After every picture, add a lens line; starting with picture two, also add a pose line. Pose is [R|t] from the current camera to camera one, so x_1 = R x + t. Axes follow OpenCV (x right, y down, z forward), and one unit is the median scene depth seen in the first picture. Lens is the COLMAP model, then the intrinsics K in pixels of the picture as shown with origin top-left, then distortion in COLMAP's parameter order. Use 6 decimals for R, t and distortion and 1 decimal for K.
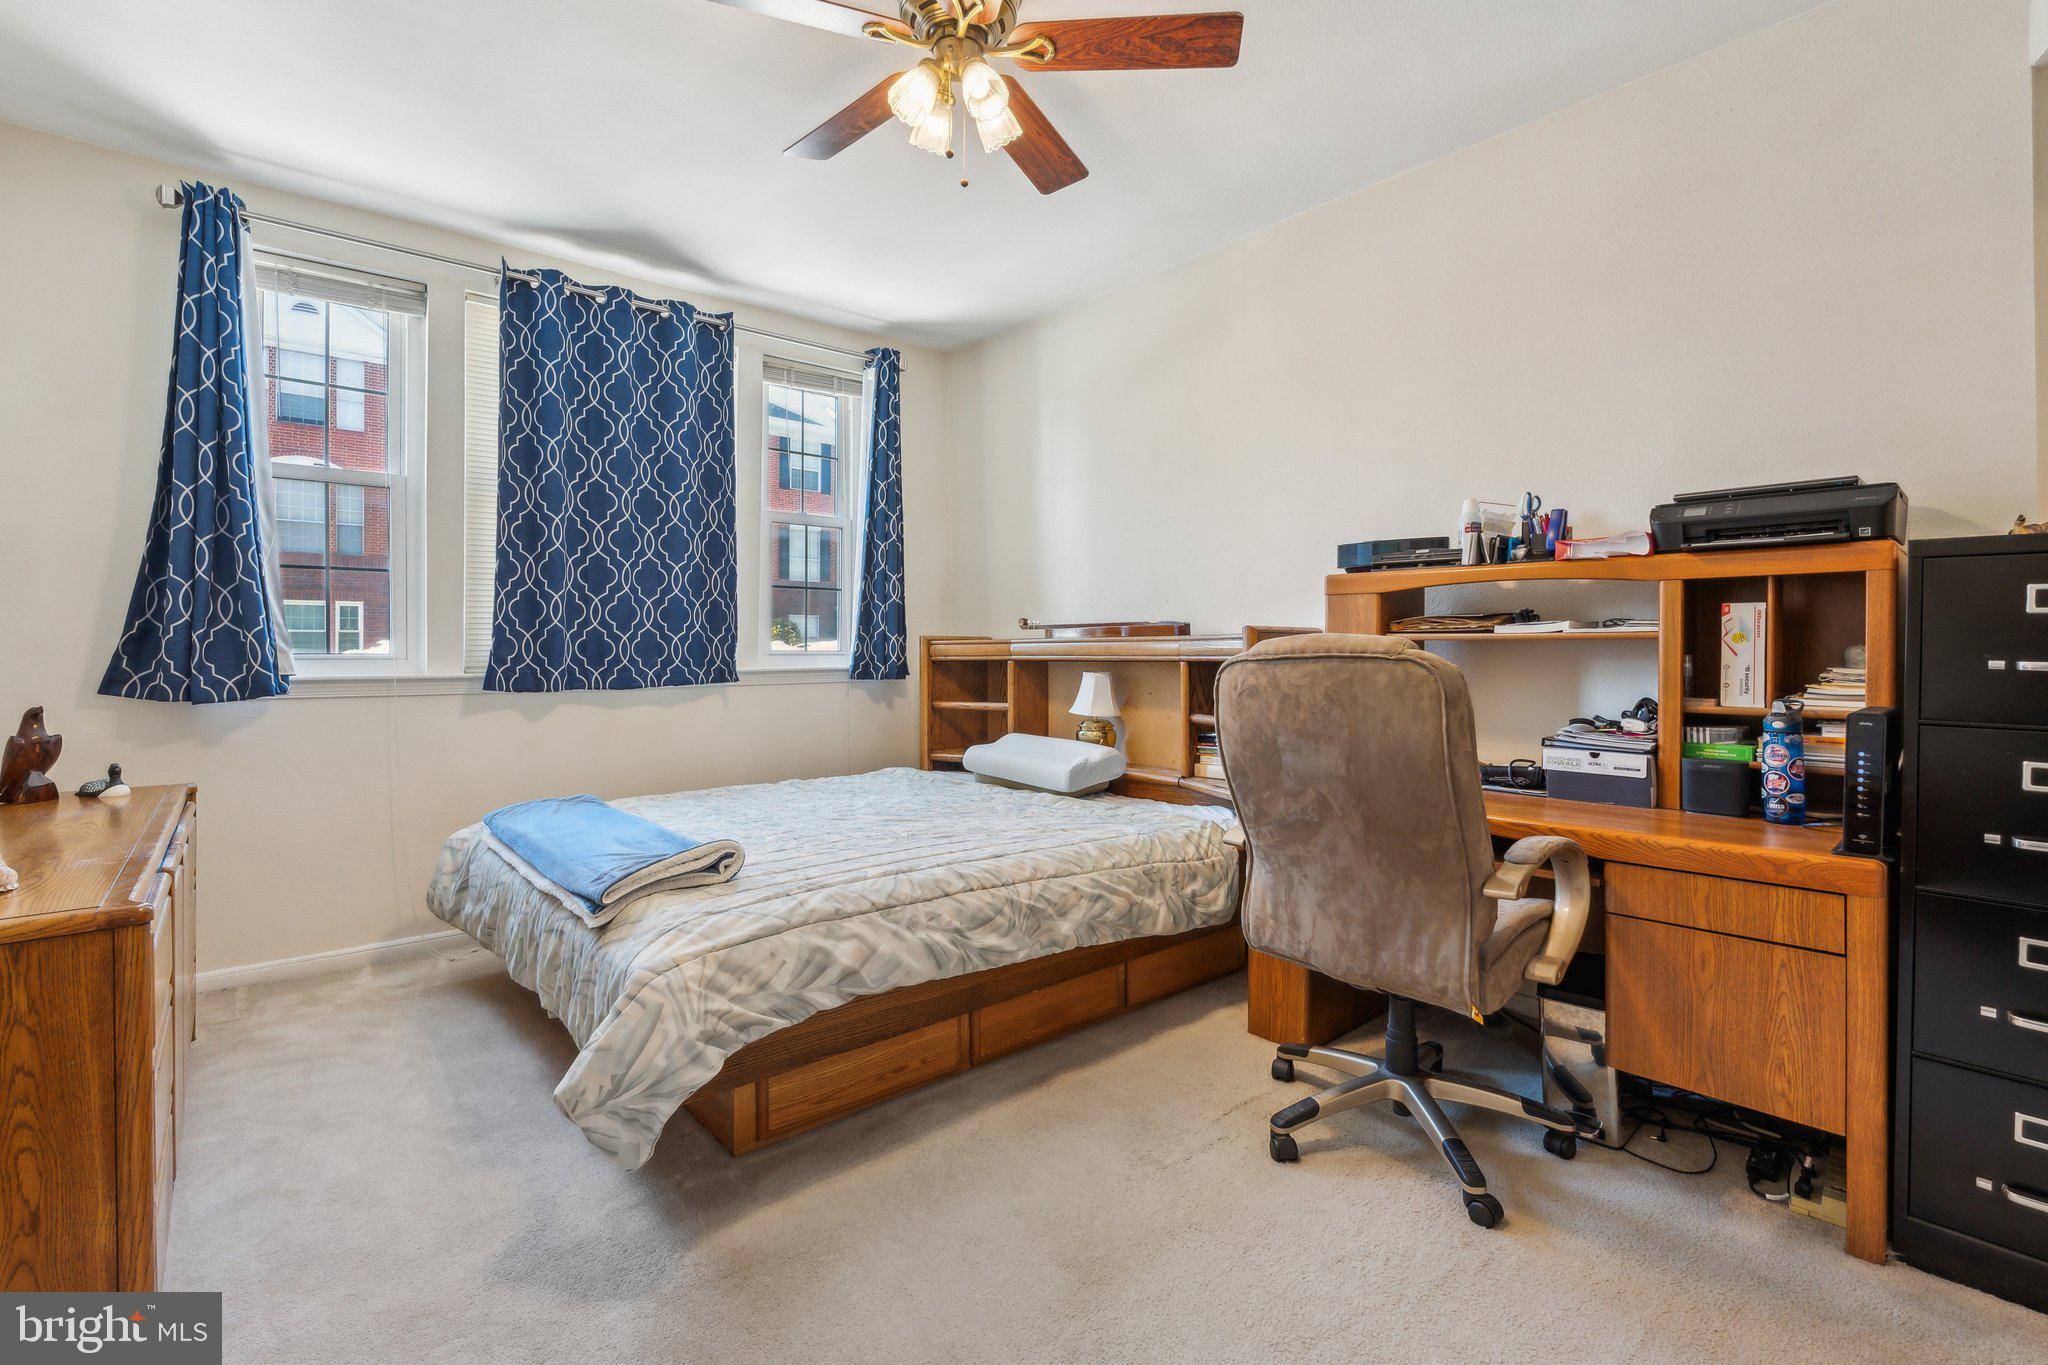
lens RADIAL K [[933.6, 0, 1033.9], [0, 933.6, 667.7], [0, 0, 1]] dist [-0.000258, 0.000166]
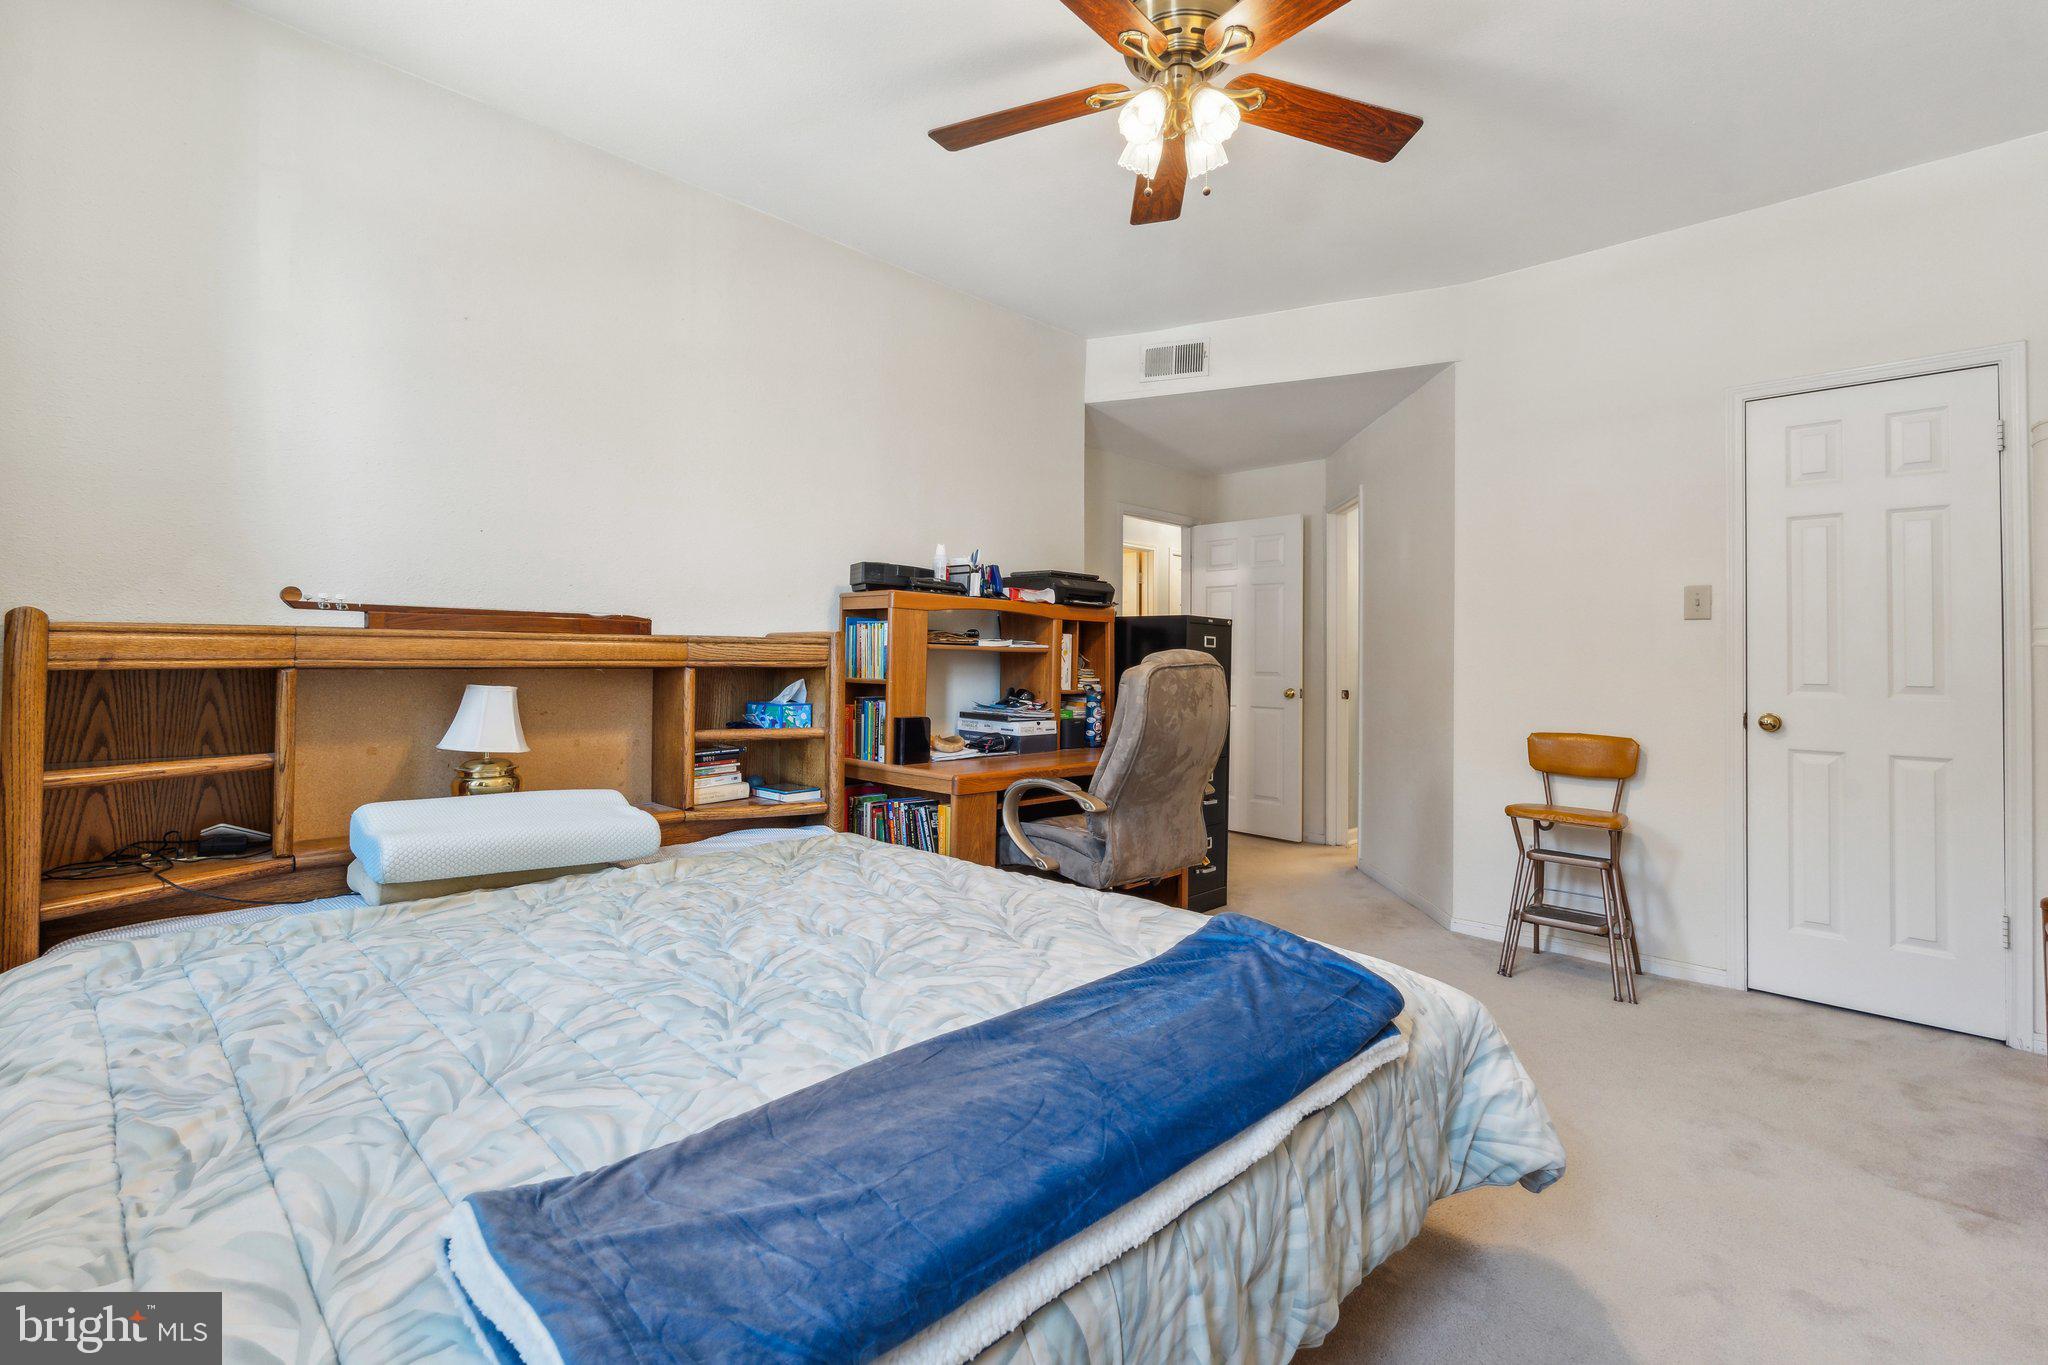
lens RADIAL K [[933.6, 0, 1033.9], [0, 933.6, 667.7], [0, 0, 1]] dist [-0.000258, 0.000166]
pose [[-0.087787, -0.008435, 0.996104, -0.667315], [0.006950, 0.999935, 0.009080, -0.011993], [-0.996115, 0.007720, -0.087723, 0.752844]]
